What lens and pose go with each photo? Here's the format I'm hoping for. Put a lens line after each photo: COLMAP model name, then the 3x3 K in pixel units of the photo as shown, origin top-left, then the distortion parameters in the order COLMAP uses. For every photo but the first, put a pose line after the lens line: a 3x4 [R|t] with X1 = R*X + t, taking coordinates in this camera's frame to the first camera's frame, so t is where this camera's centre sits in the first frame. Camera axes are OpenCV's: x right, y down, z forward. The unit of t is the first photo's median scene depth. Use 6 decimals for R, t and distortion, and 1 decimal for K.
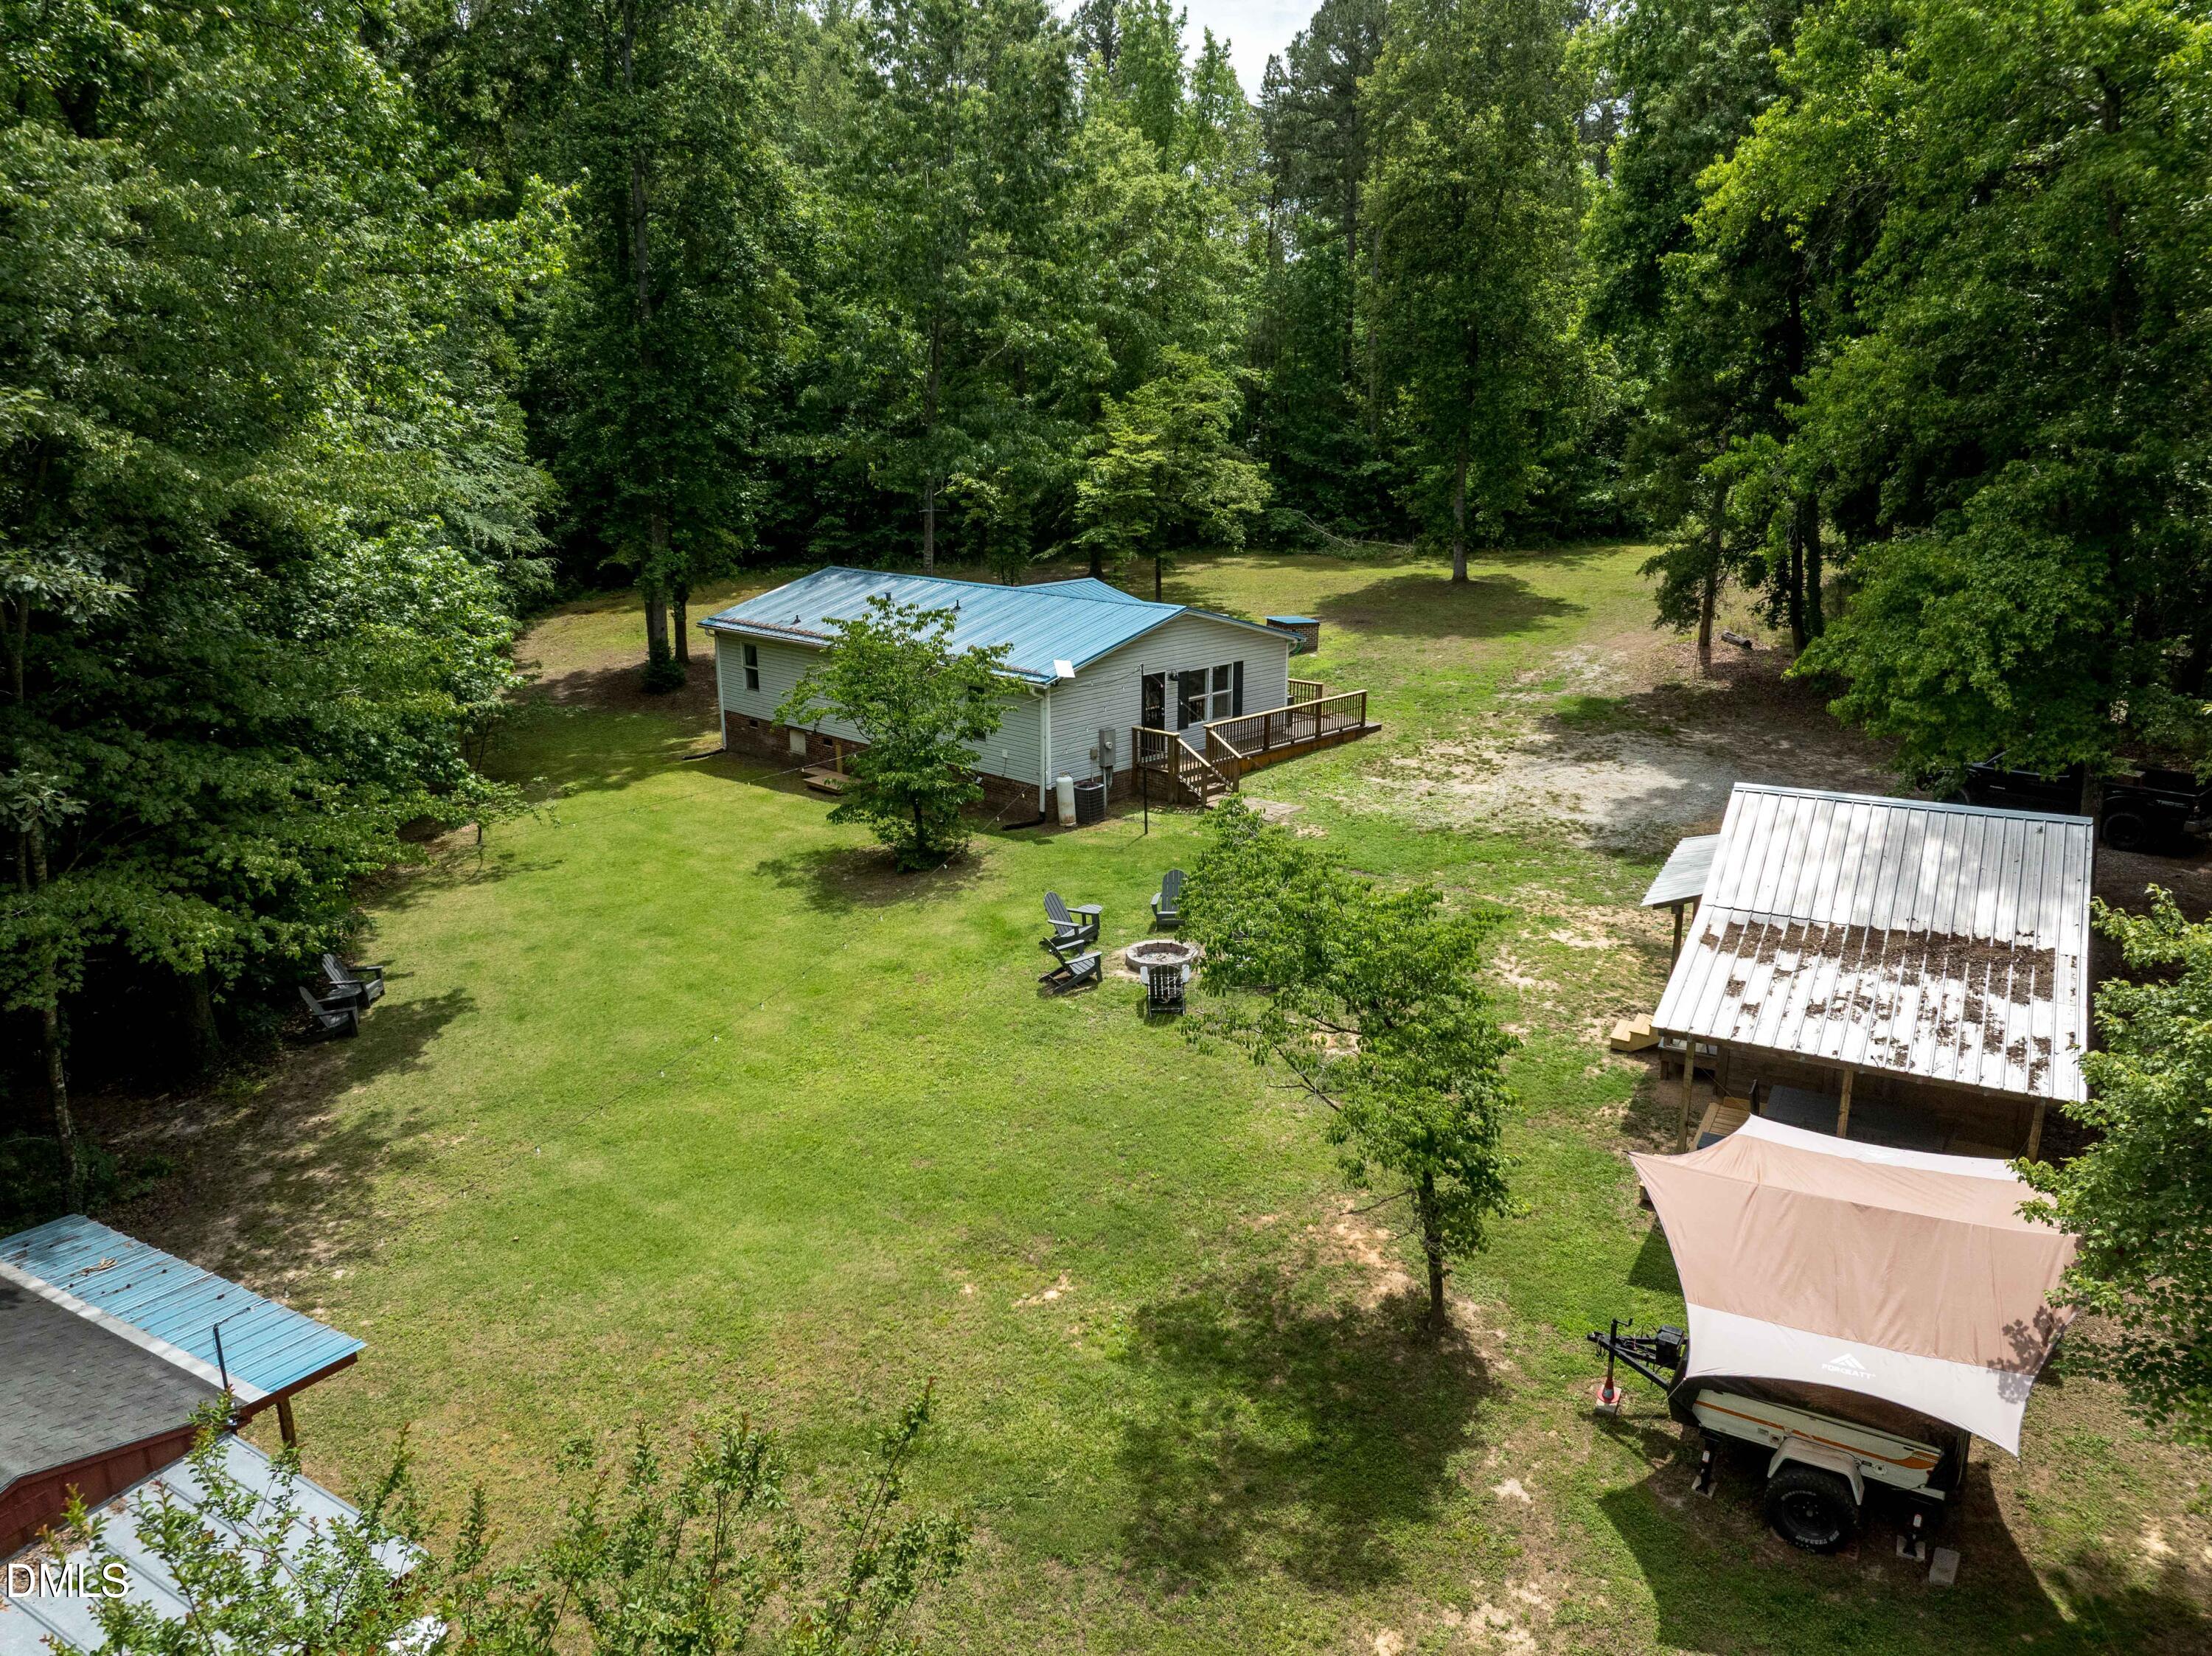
lens RADIAL K [[1549.5, 0, 1110.0], [0, 1549.5, 829.9], [0, 0, 1]] dist [-0.058218, 0.013472]
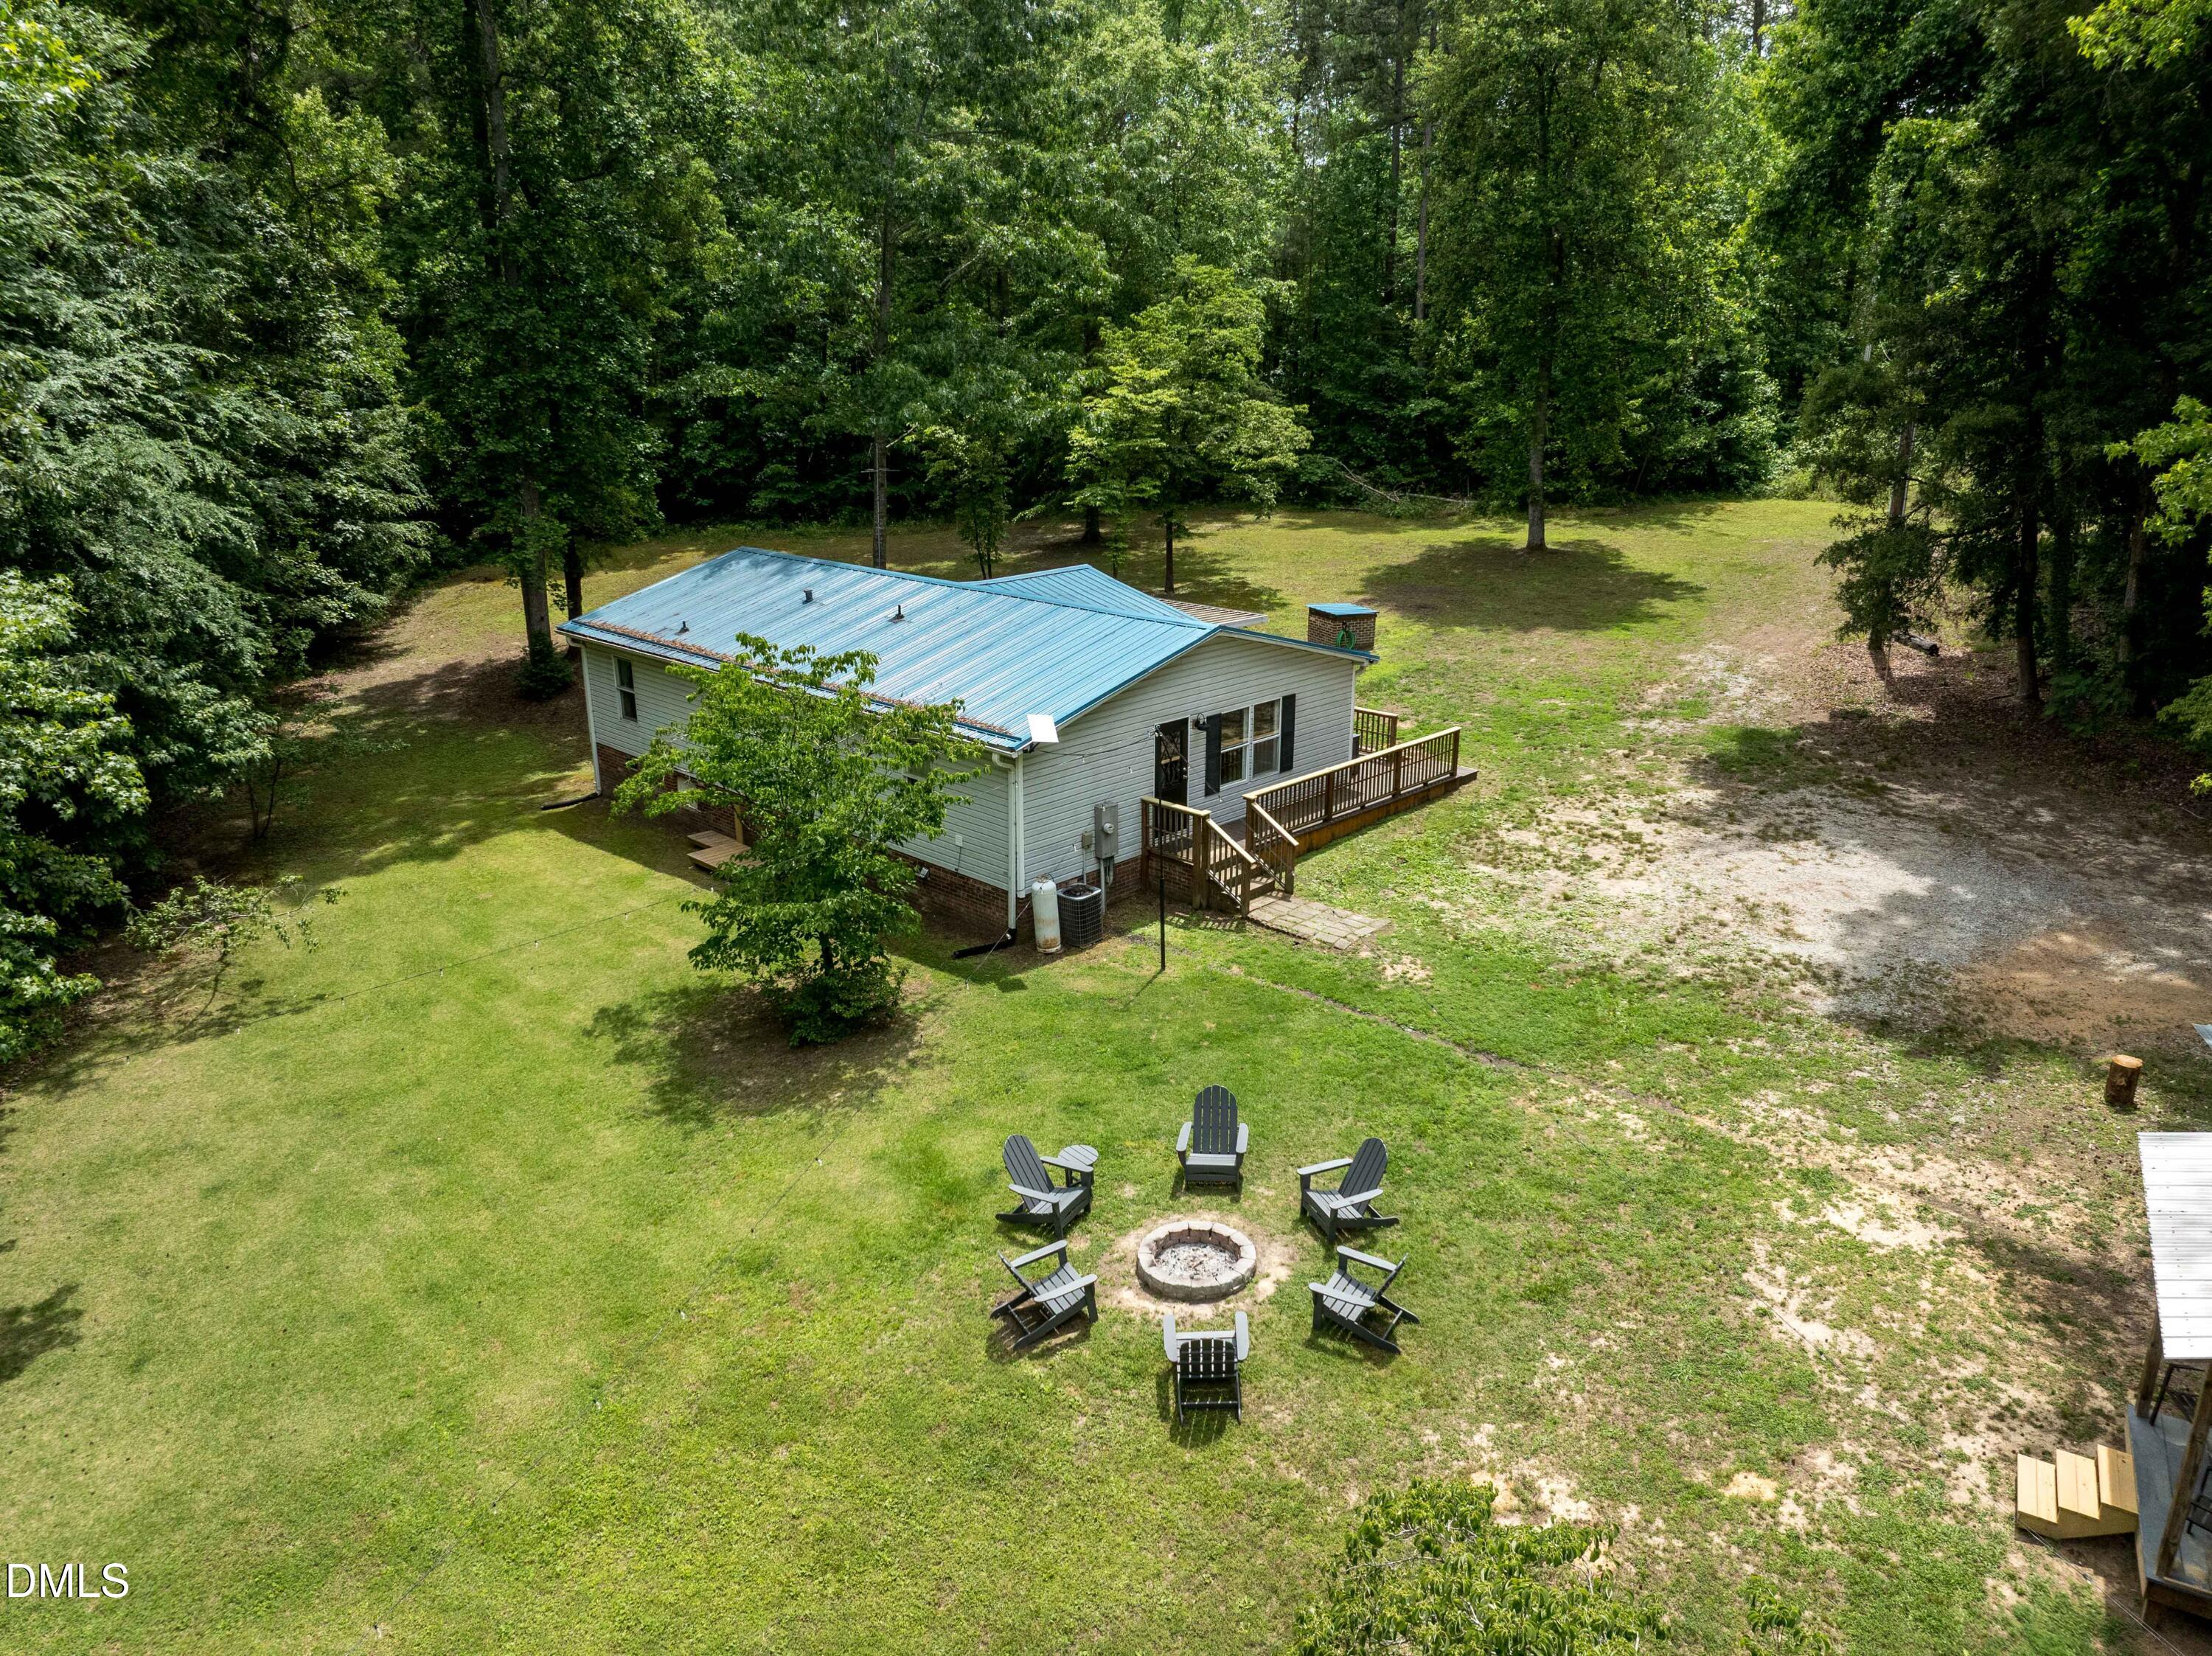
lens RADIAL K [[1549.5, 0, 1102.2], [0, 1549.5, 824.5], [0, 0, 1]] dist [-0.058218, 0.013472]
pose [[0.999992, 0.002666, -0.003097, -0.001207], [-0.002532, 0.999094, 0.042479, -0.077165], [0.003207, -0.042471, 0.999093, 0.274197]]
